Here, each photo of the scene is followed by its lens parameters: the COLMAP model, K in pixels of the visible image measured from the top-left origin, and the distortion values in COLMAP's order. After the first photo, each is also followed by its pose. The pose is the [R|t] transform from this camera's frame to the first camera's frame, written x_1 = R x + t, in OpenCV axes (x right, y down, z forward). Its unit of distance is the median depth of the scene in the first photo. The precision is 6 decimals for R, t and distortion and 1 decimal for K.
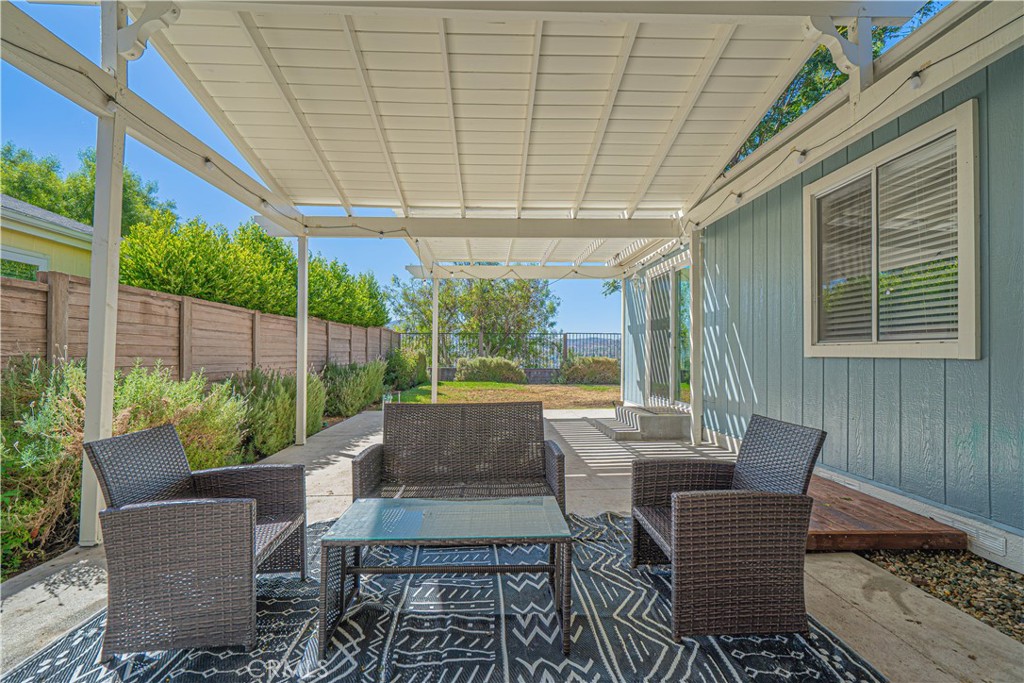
lens RADIAL K [[476.4, 0, 512.0], [0, 476.4, 341.5], [0, 0, 1]] dist [-0.001225, 0.000939]
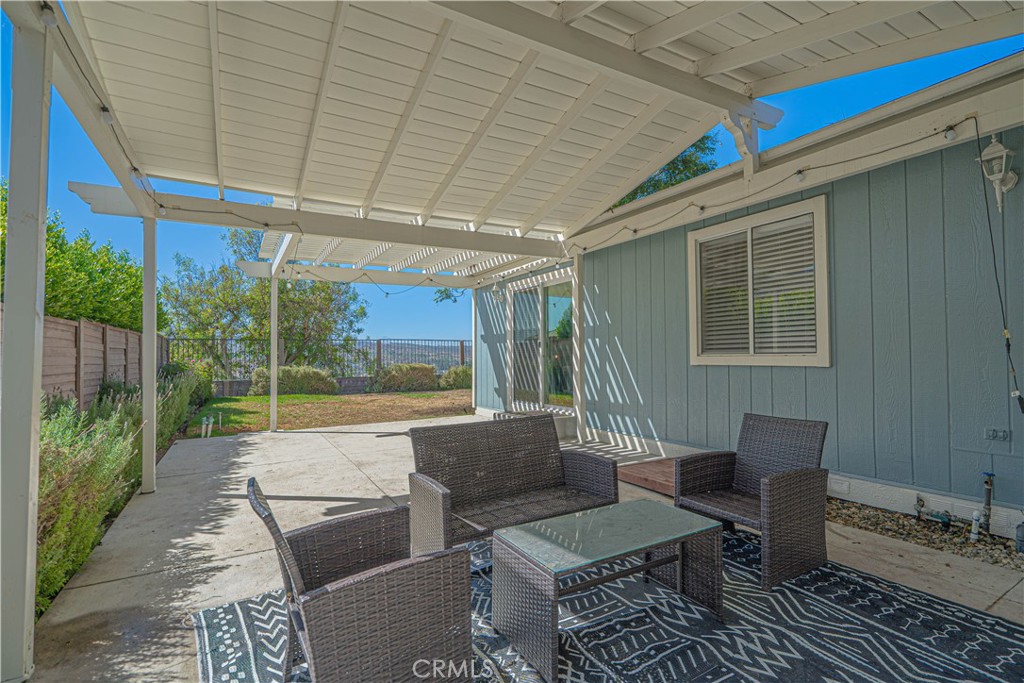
lens RADIAL K [[483.8, 0, 512.0], [0, 483.8, 341.5], [0, 0, 1]] dist [-0.002671, 0.000297]
pose [[0.886070, 0.000921, 0.463550, -0.296682], [0.002892, 0.999968, -0.007514, -0.016007], [-0.463542, 0.007999, 0.886039, 0.049301]]
